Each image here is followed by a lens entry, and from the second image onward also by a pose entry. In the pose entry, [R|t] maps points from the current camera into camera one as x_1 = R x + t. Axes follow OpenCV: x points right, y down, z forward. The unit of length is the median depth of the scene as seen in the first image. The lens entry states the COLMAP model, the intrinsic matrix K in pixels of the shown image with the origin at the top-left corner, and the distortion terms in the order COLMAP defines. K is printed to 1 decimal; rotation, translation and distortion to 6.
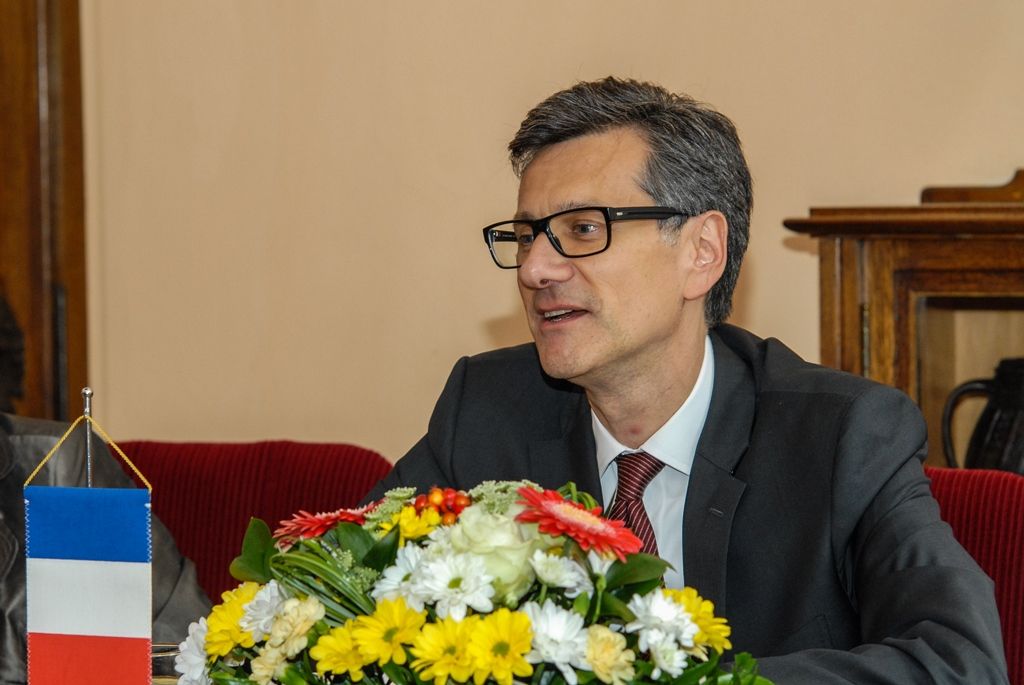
lens RADIAL K [[4394.7, 0, 512.0], [0, 4394.7, 342.5], [0, 0, 1]] dist [-0.013397, -1.339697]
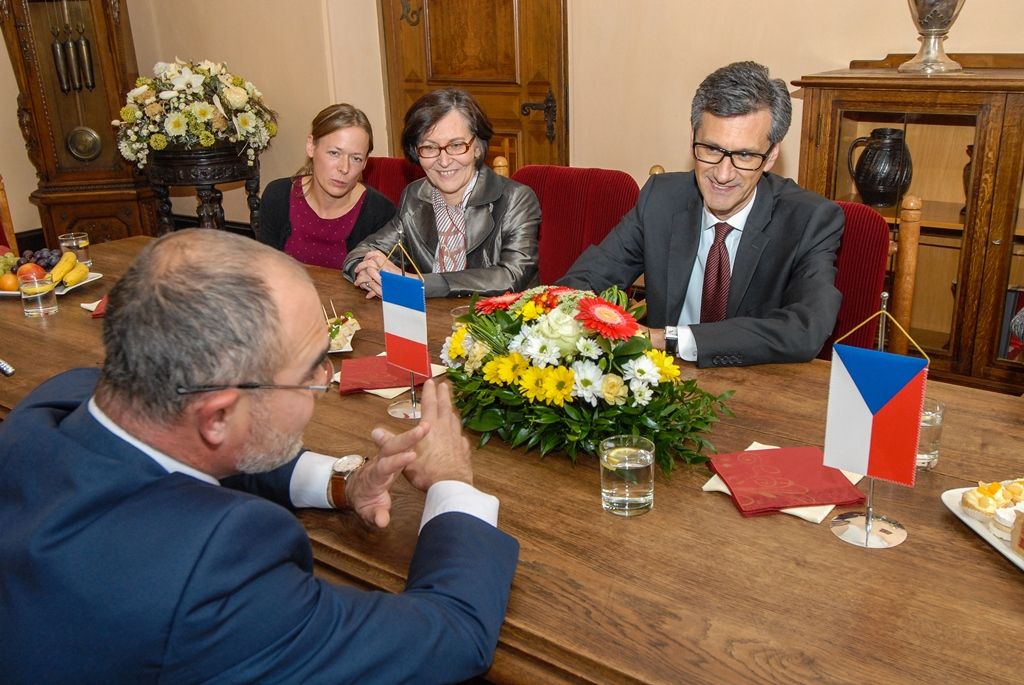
lens RADIAL K [[1016.6, 0, 512.0], [0, 1016.6, 342.5], [0, 0, 1]] dist [0.071818, 0.000631]
pose [[0.972014, 0.061439, -0.226745, 0.080086], [0.002841, 0.962051, 0.272855, -0.077560], [0.234904, -0.265863, 0.934953, 0.543051]]
